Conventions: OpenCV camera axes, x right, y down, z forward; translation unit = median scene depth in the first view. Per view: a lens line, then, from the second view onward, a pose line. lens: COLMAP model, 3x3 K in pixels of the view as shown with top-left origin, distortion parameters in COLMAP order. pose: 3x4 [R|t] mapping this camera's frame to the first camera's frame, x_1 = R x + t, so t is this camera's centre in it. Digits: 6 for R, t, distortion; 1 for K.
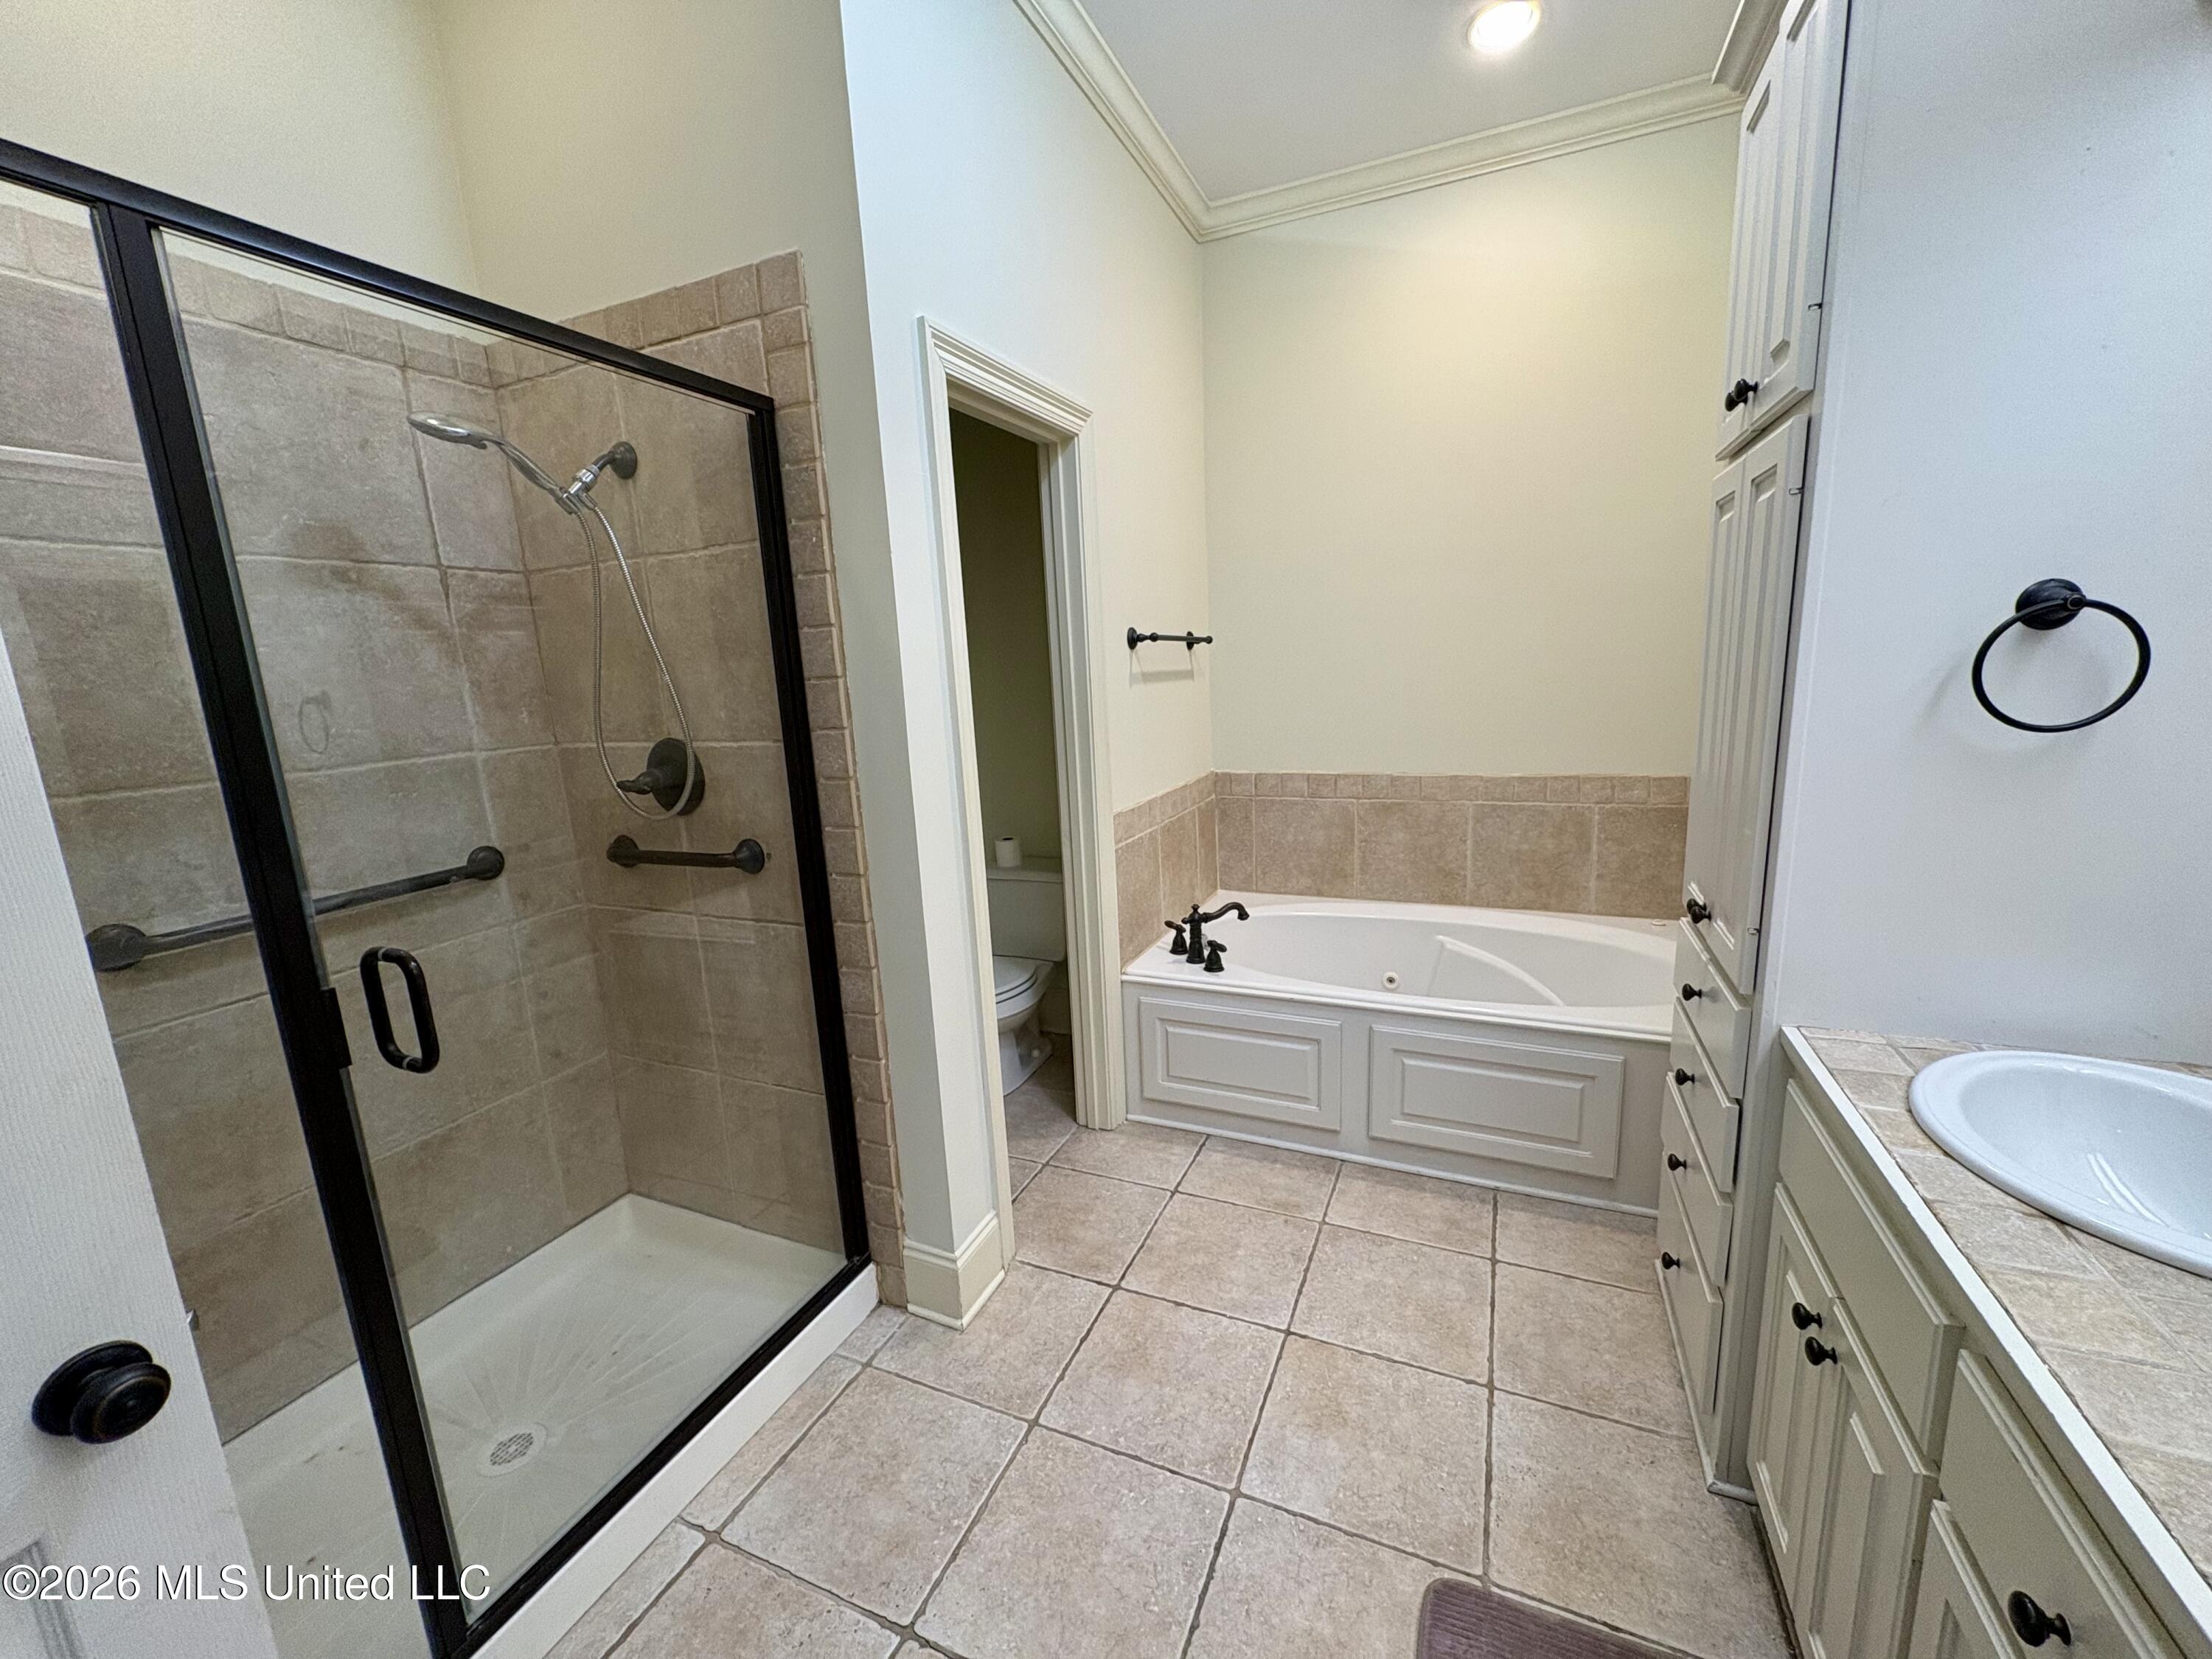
lens RADIAL K [[880.4, 0, 1105.2], [0, 880.4, 829.0], [0, 0, 1]] dist [0.000887, 0.000207]
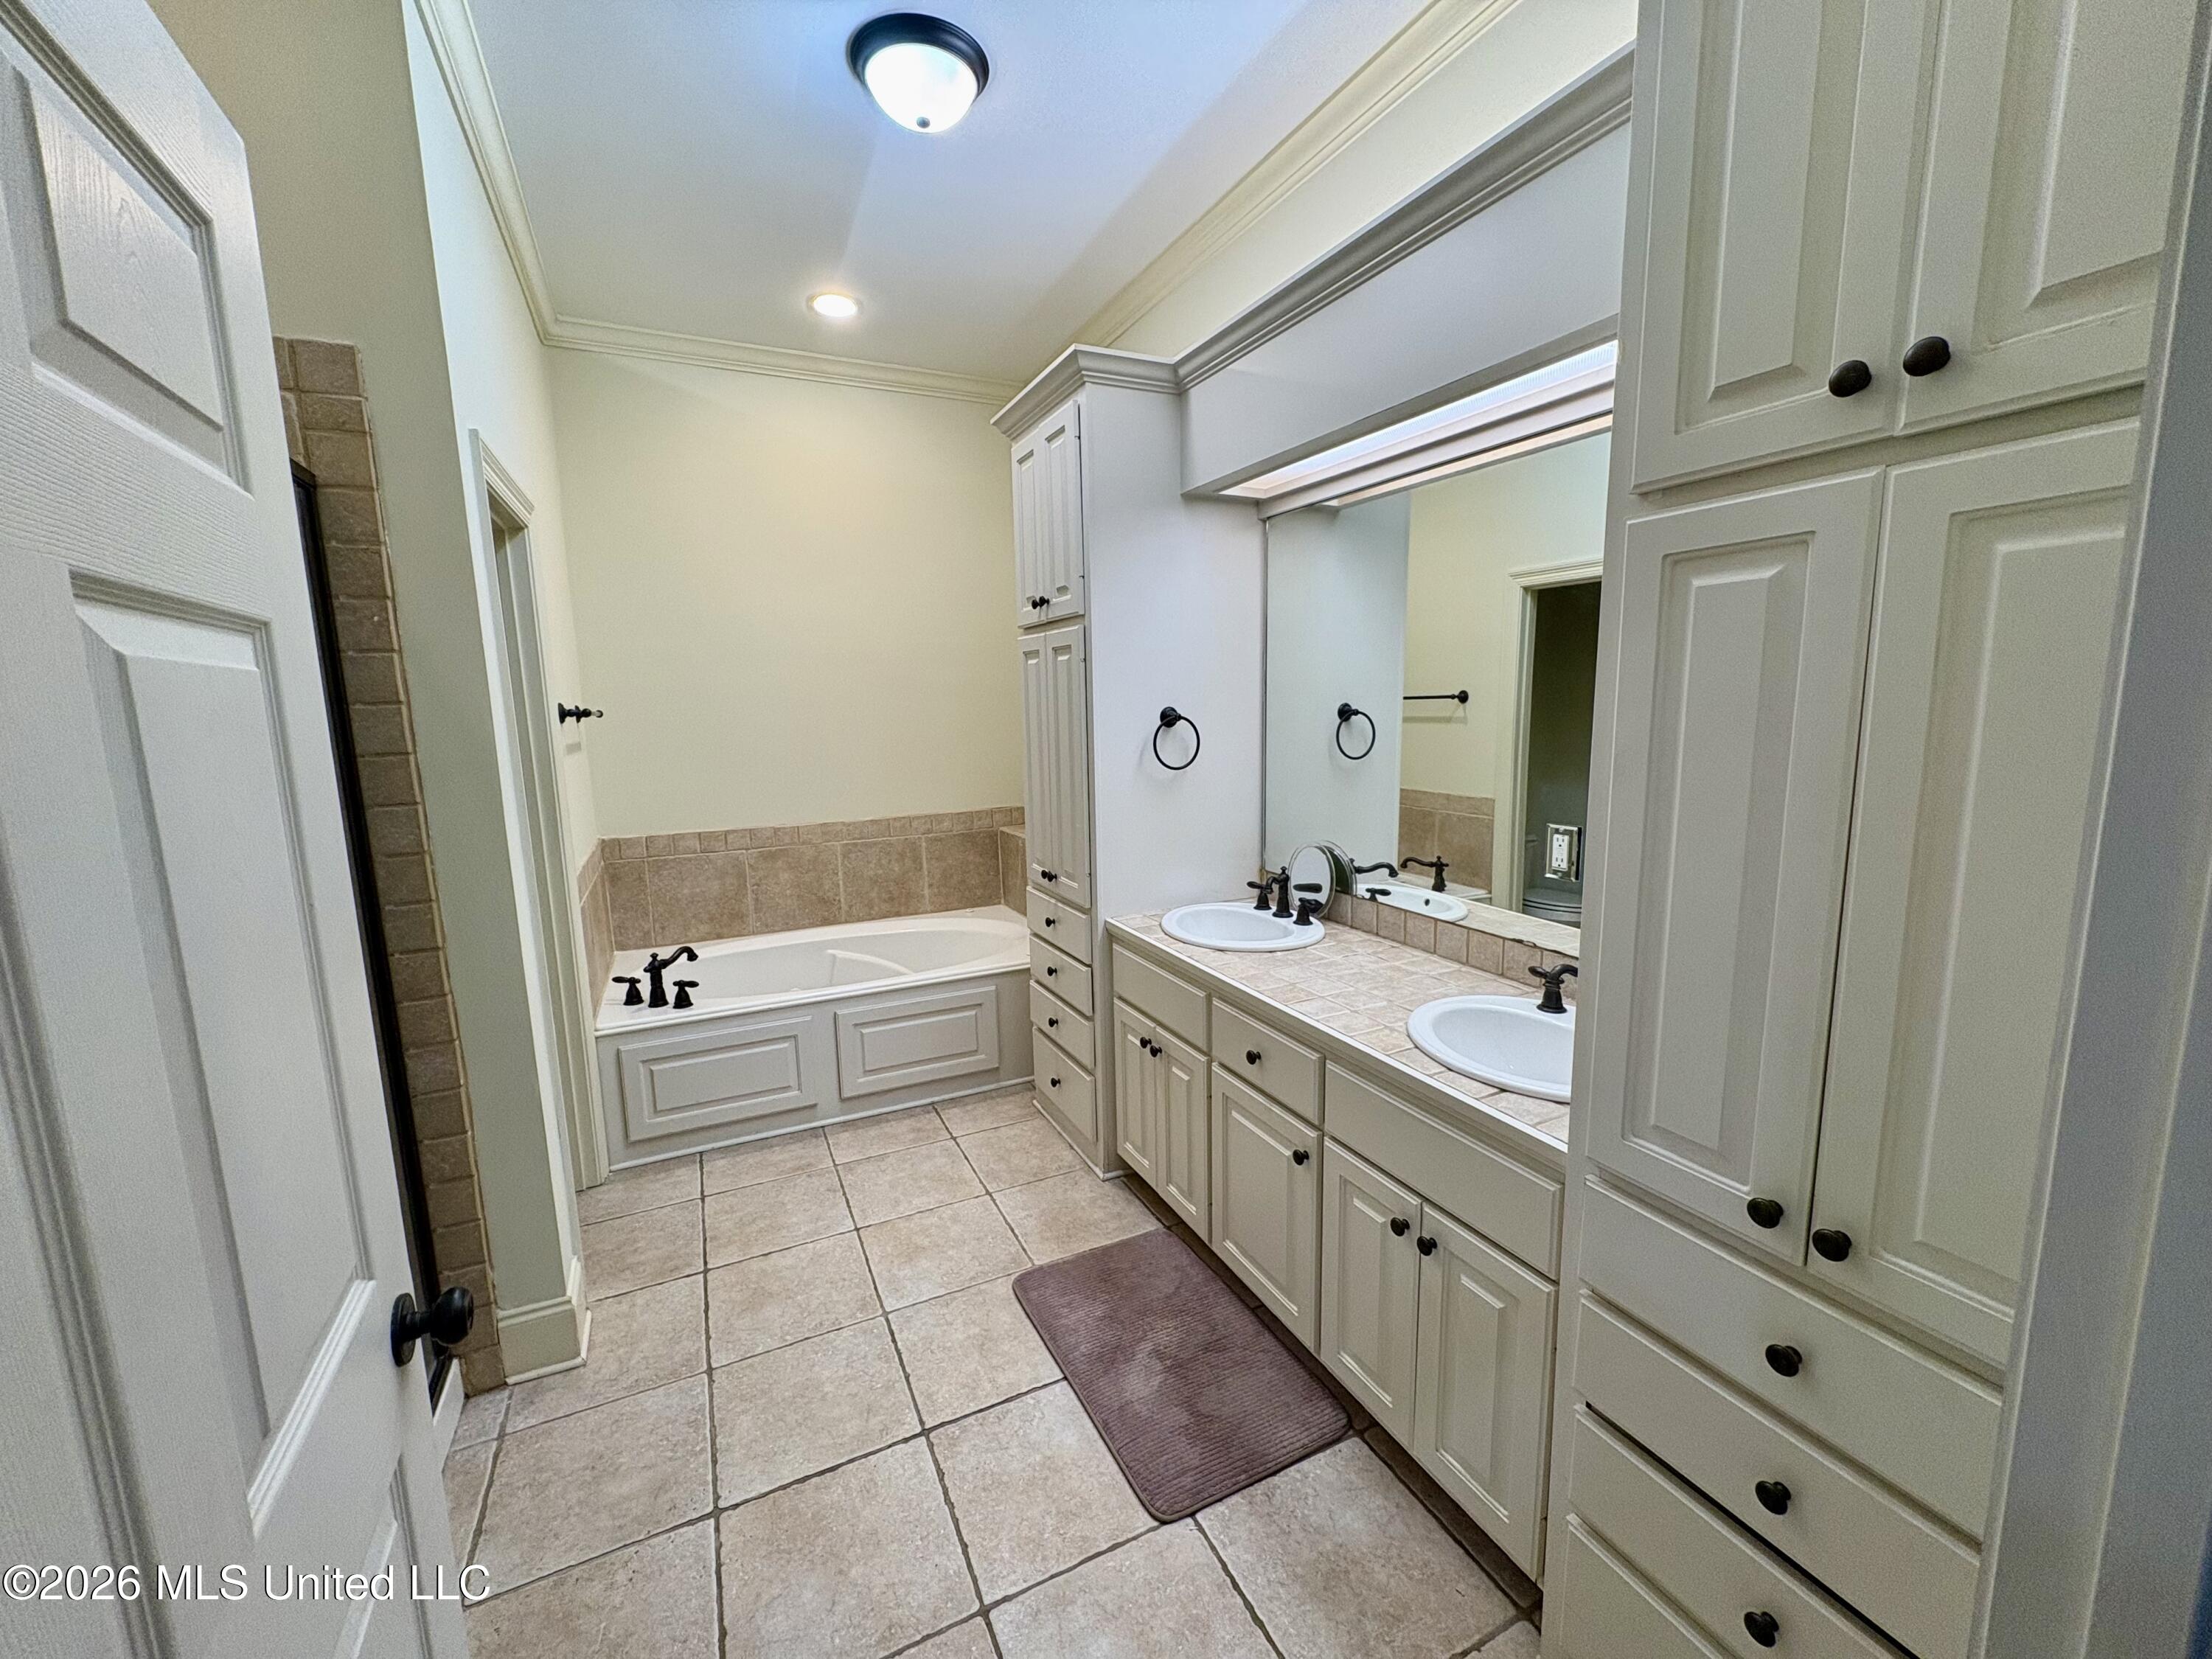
lens RADIAL K [[880.4, 0, 1105.2], [0, 880.4, 829.0], [0, 0, 1]] dist [0.000887, 0.000207]
pose [[0.647742, -0.078270, 0.757828, -0.400074], [0.134396, 0.990848, -0.012536, 0.024038], [-0.749912, 0.109969, 0.652334, -0.179585]]
